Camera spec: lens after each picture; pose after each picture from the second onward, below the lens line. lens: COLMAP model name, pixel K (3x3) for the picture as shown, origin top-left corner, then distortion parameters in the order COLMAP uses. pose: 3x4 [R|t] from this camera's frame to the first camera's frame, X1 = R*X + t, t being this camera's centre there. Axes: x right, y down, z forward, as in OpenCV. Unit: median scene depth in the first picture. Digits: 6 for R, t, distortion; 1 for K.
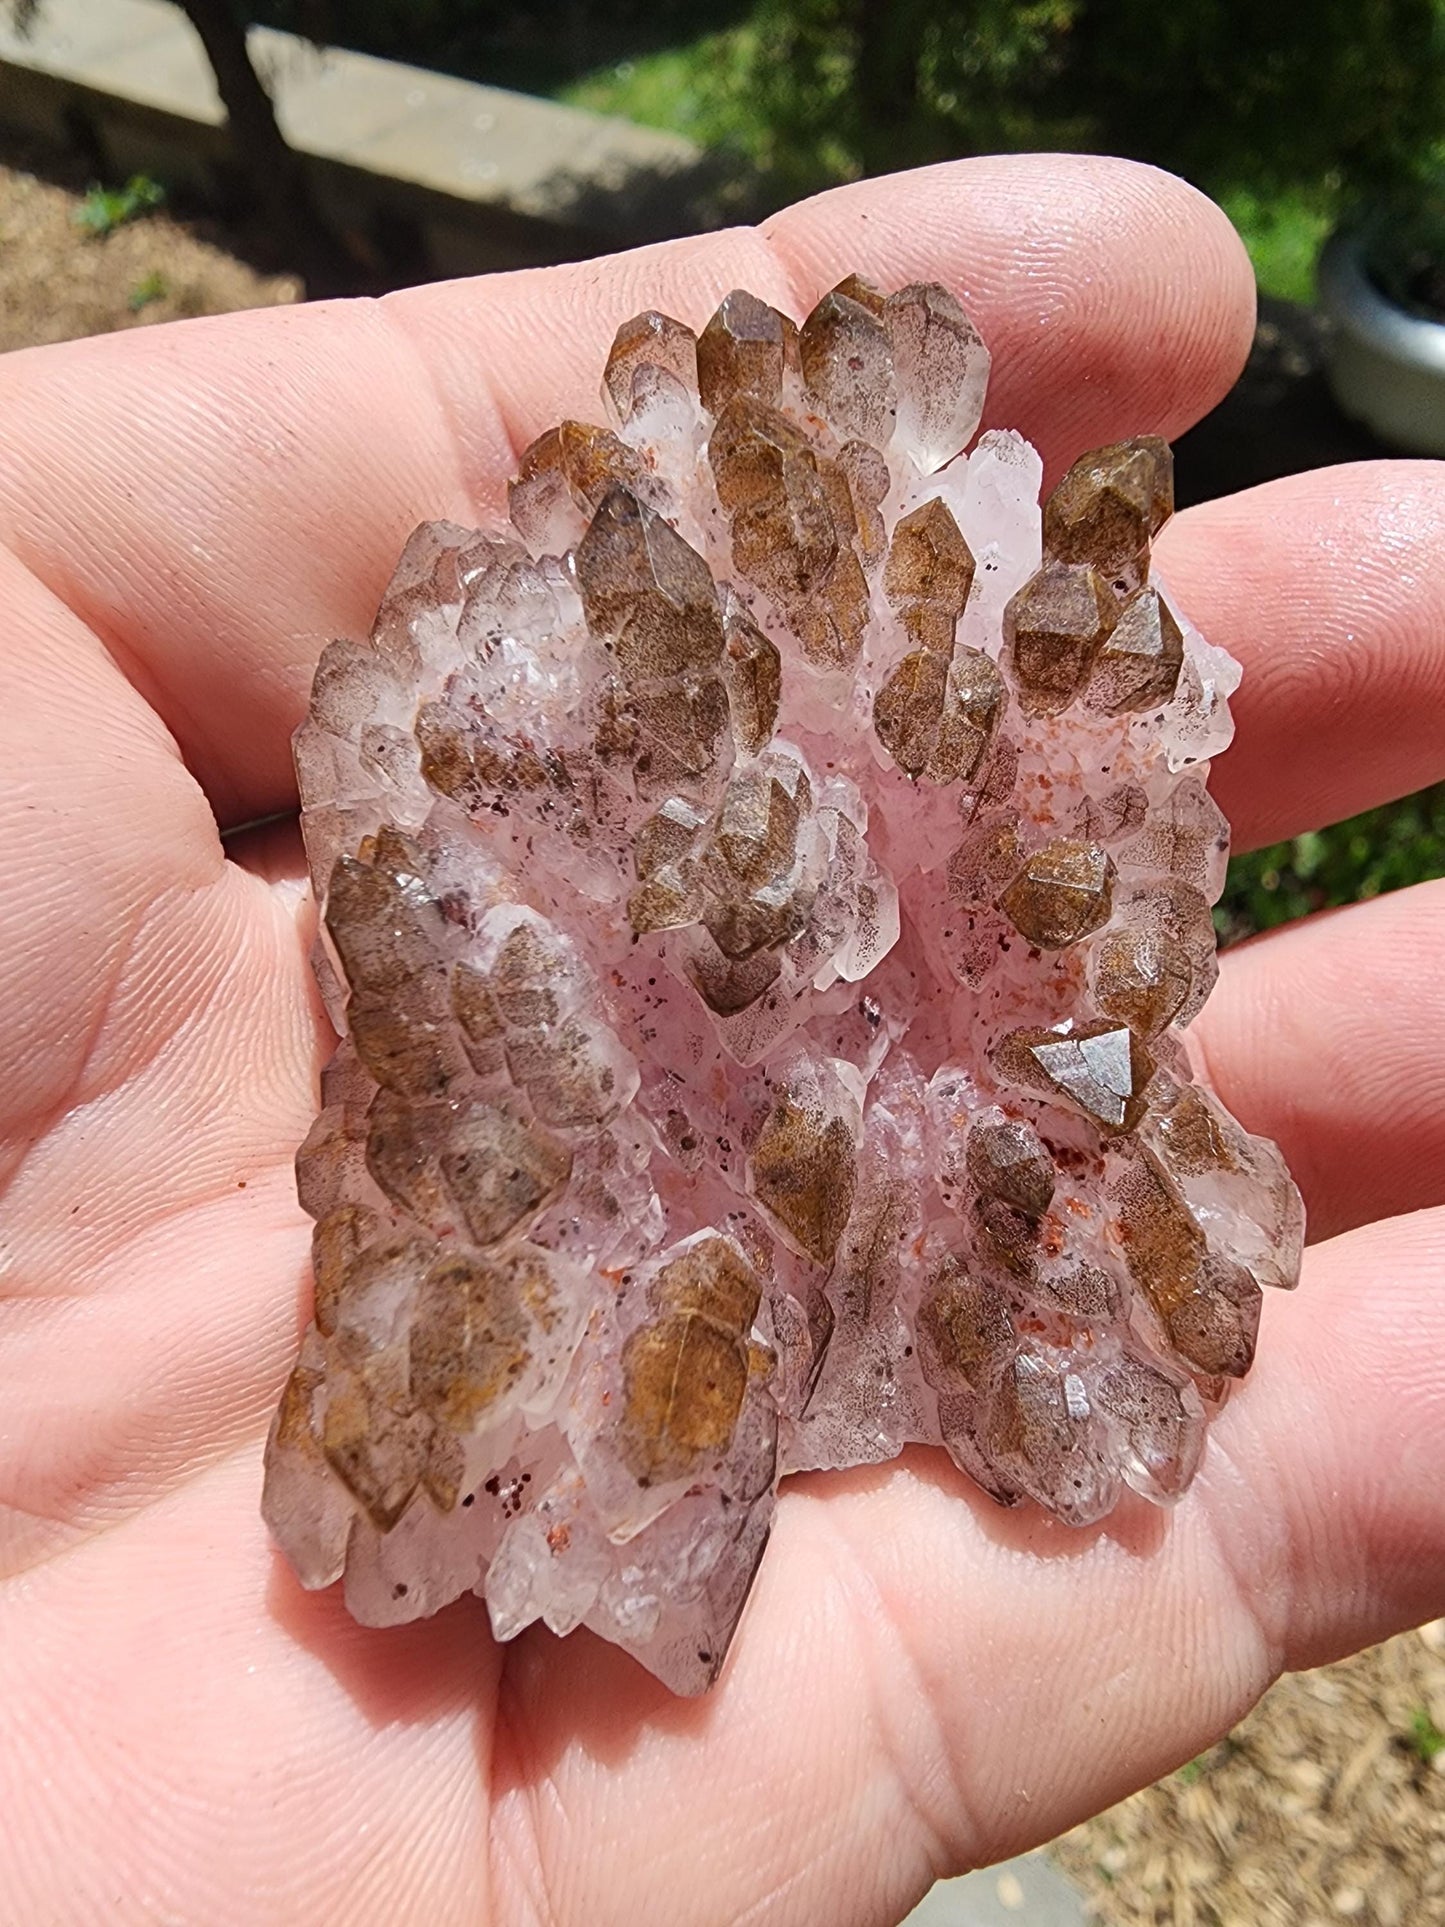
lens RADIAL K [[1317.7, 0, 741.1], [0, 1317.7, 968.4], [0, 0, 1]] dist [0.026358, -0.000445]
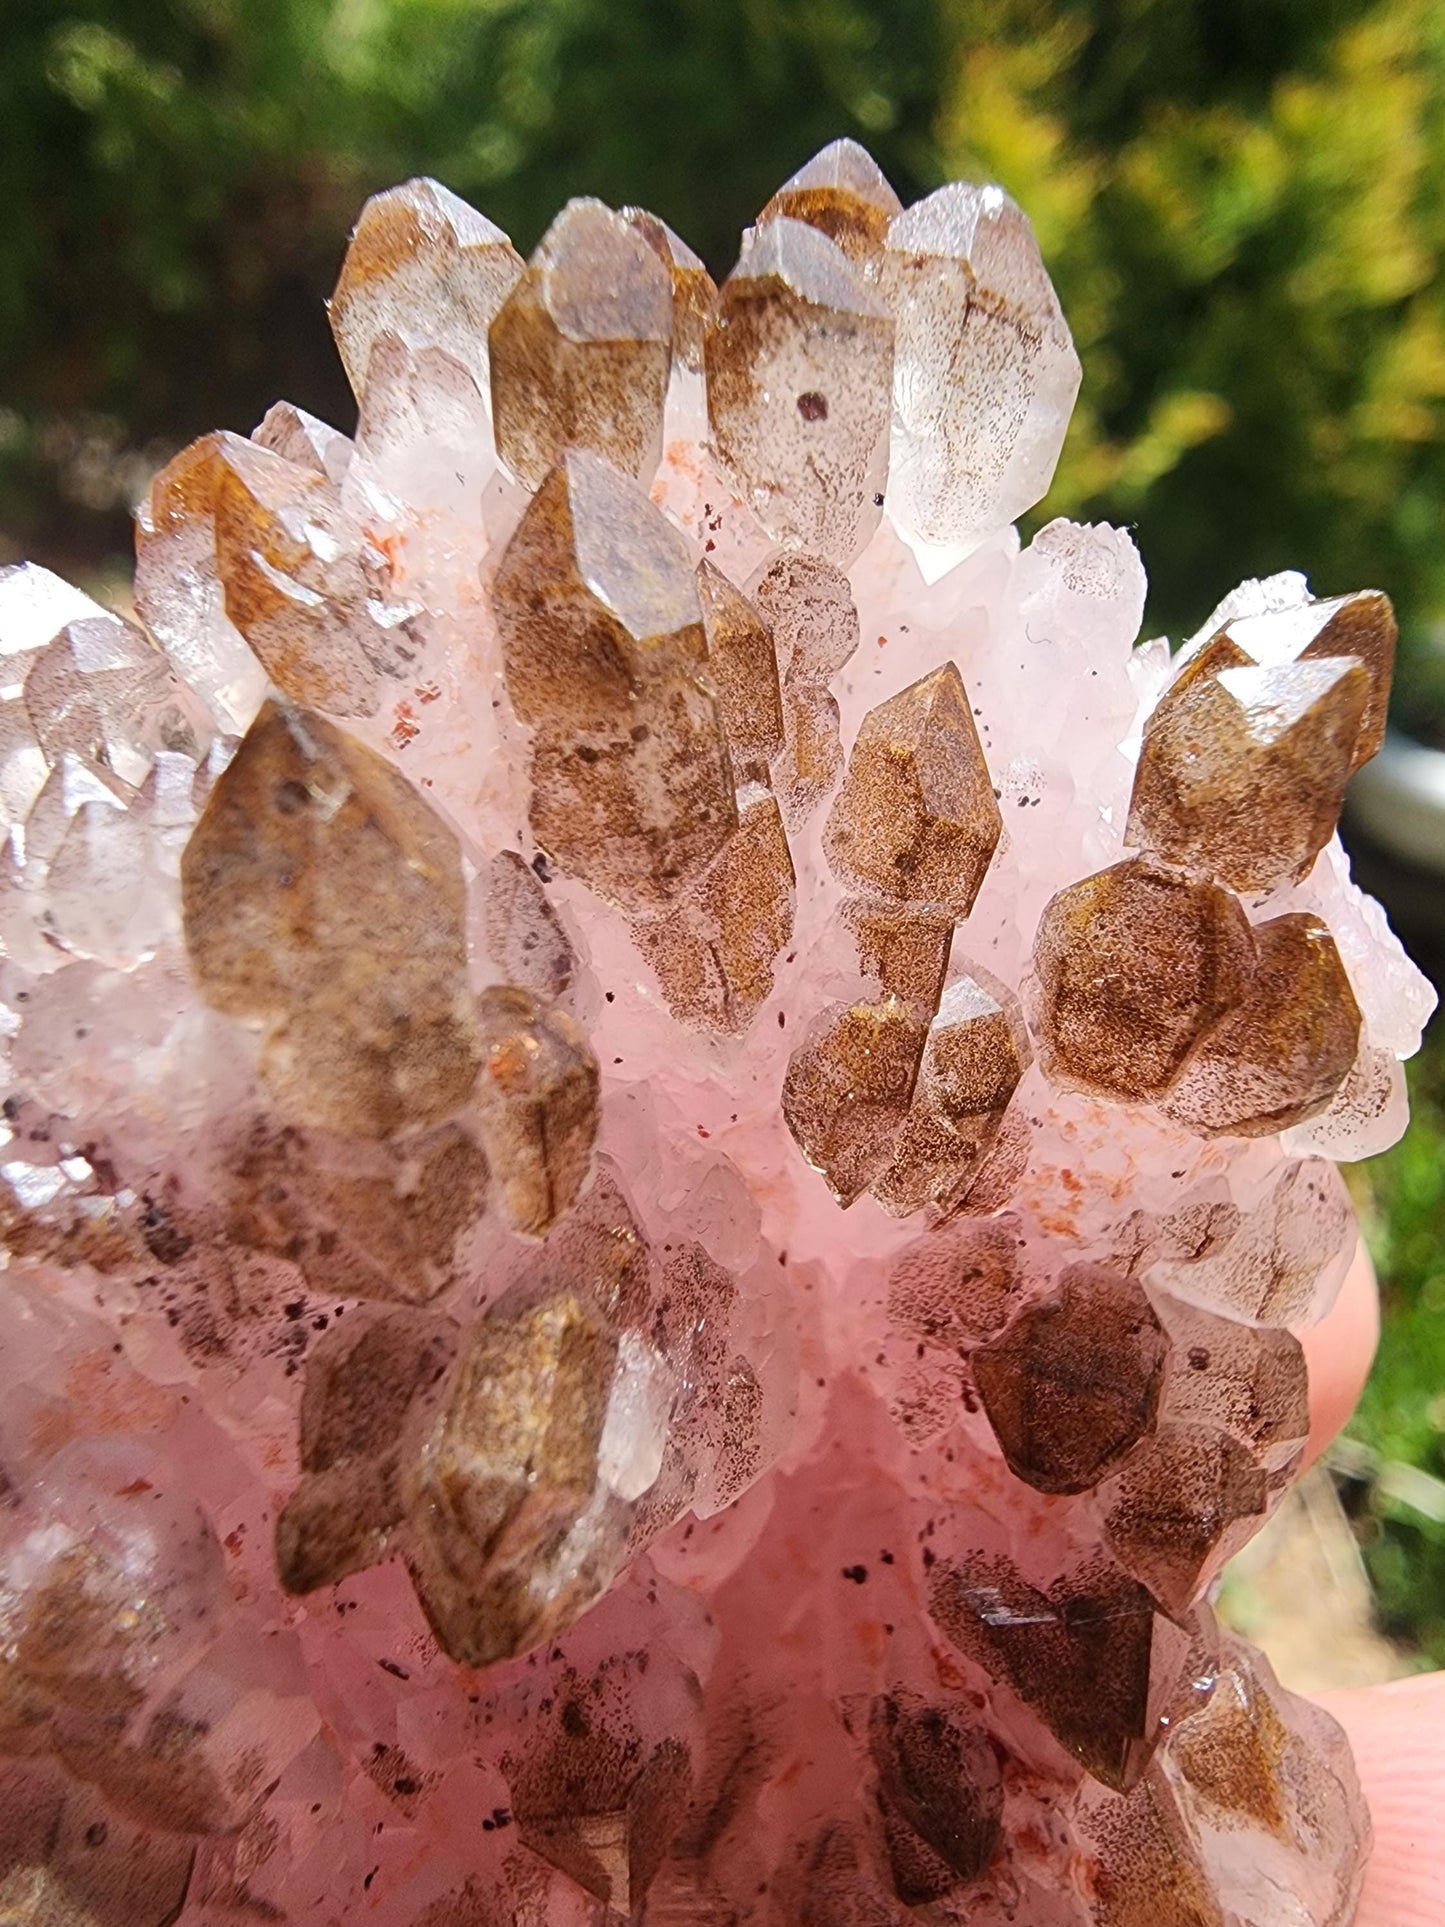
lens RADIAL K [[1360.4, 0, 746.3], [0, 1360.4, 970.8], [0, 0, 1]] dist [0.021883, -0.006638]
pose [[0.995990, 0.073557, 0.050926, 0.053444], [-0.083558, 0.968223, 0.235715, -0.381501], [-0.031970, -0.239025, 0.970487, 0.472162]]
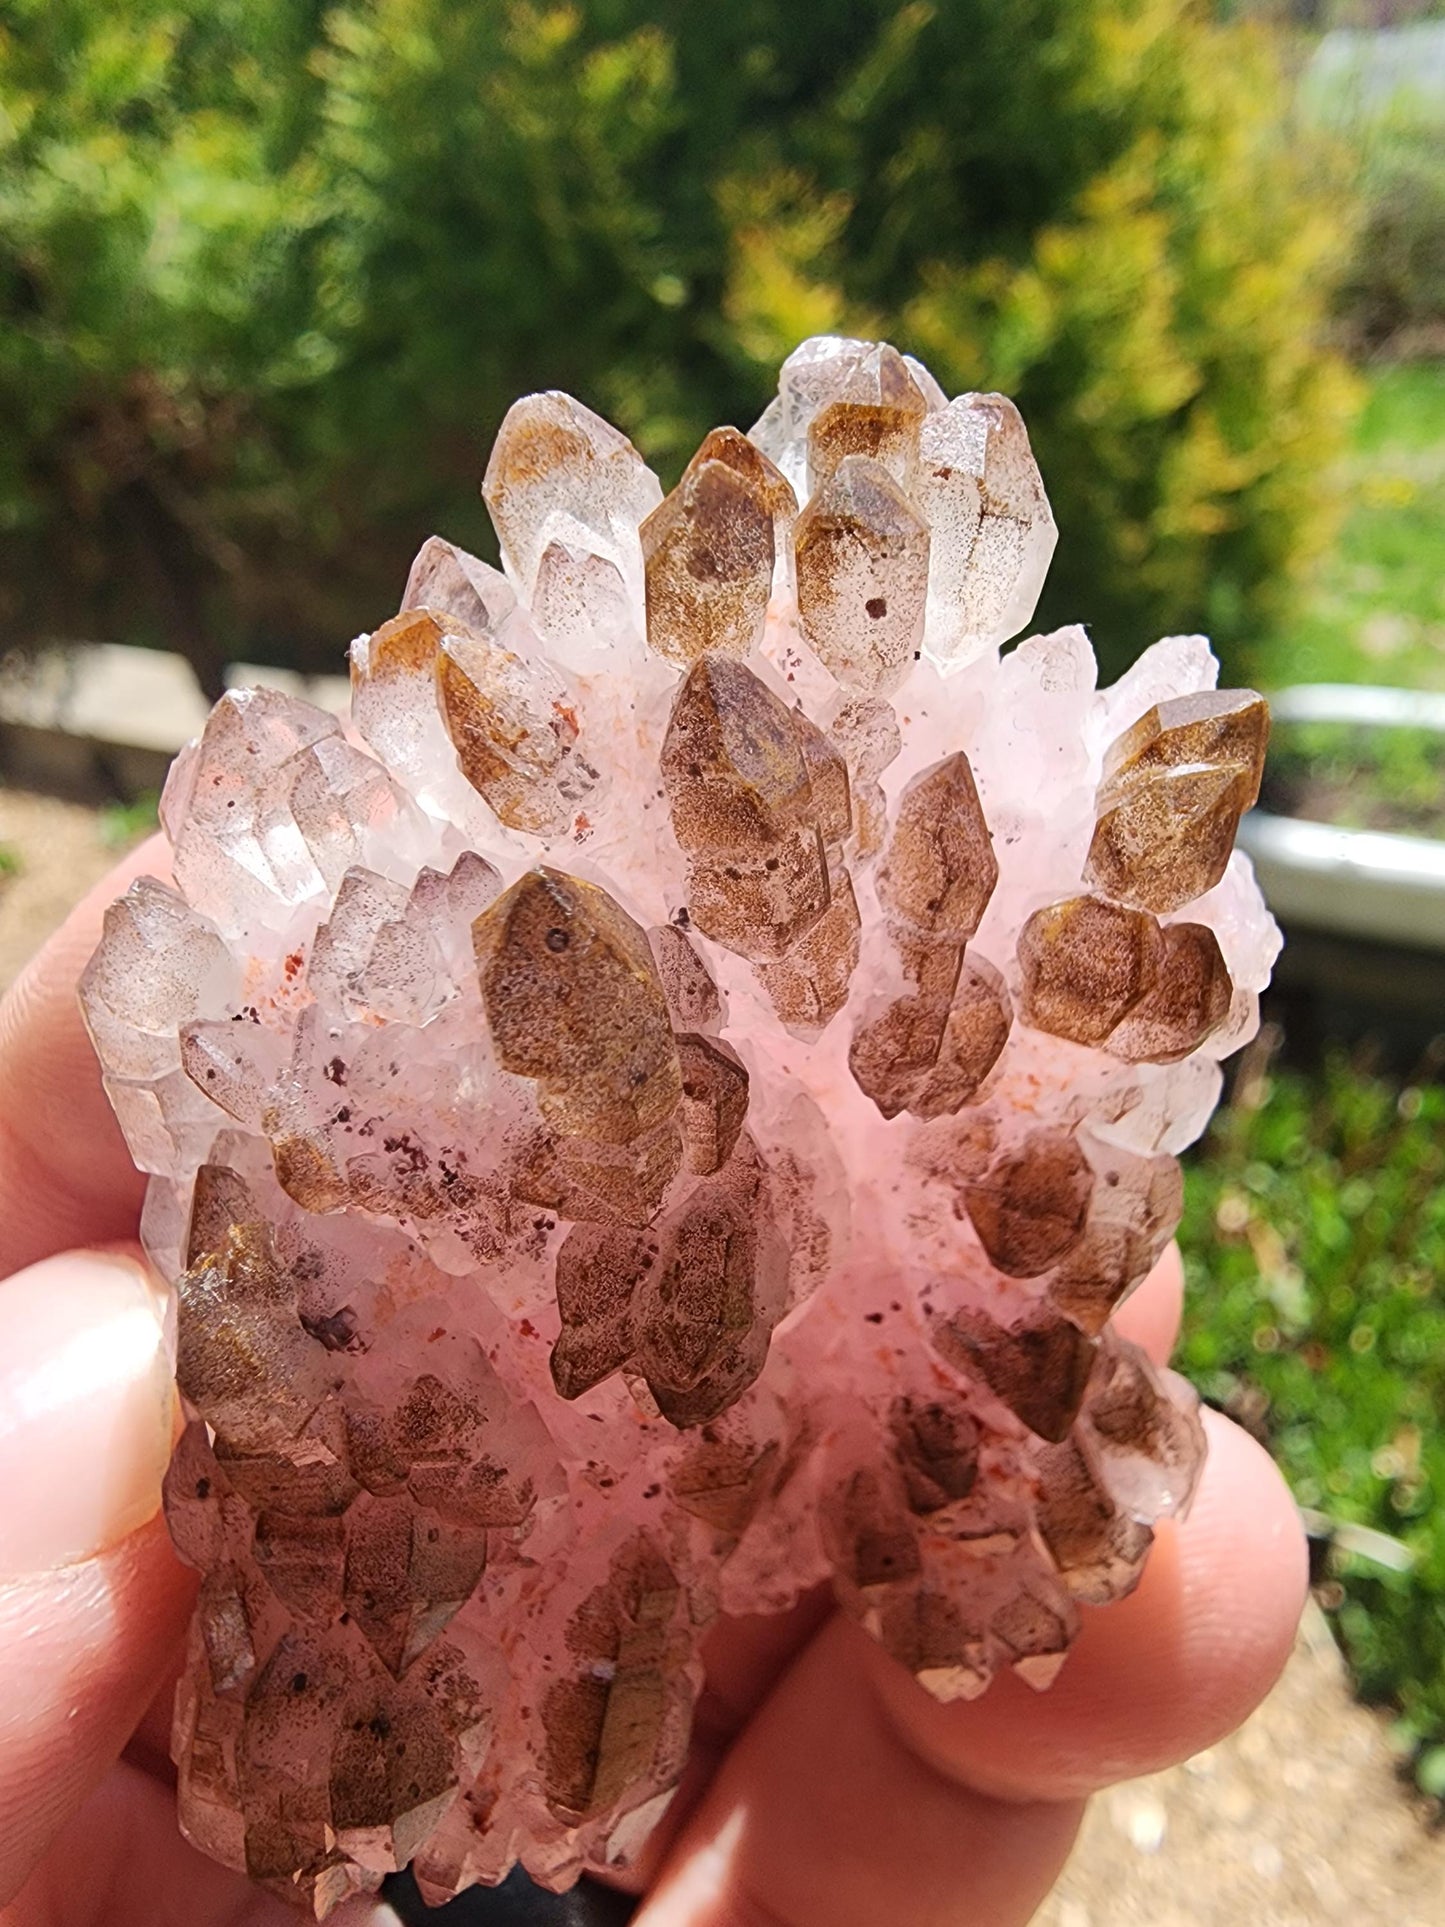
lens RADIAL K [[1336.1, 0, 742.3], [0, 1336.1, 953.3], [0, 0, 1]] dist [0.020594, -0.000218]
pose [[0.989308, 0.003932, 0.145785, -0.085114], [-0.070322, 0.888609, 0.453242, -0.624536], [-0.127764, -0.458648, 0.879385, 0.325144]]
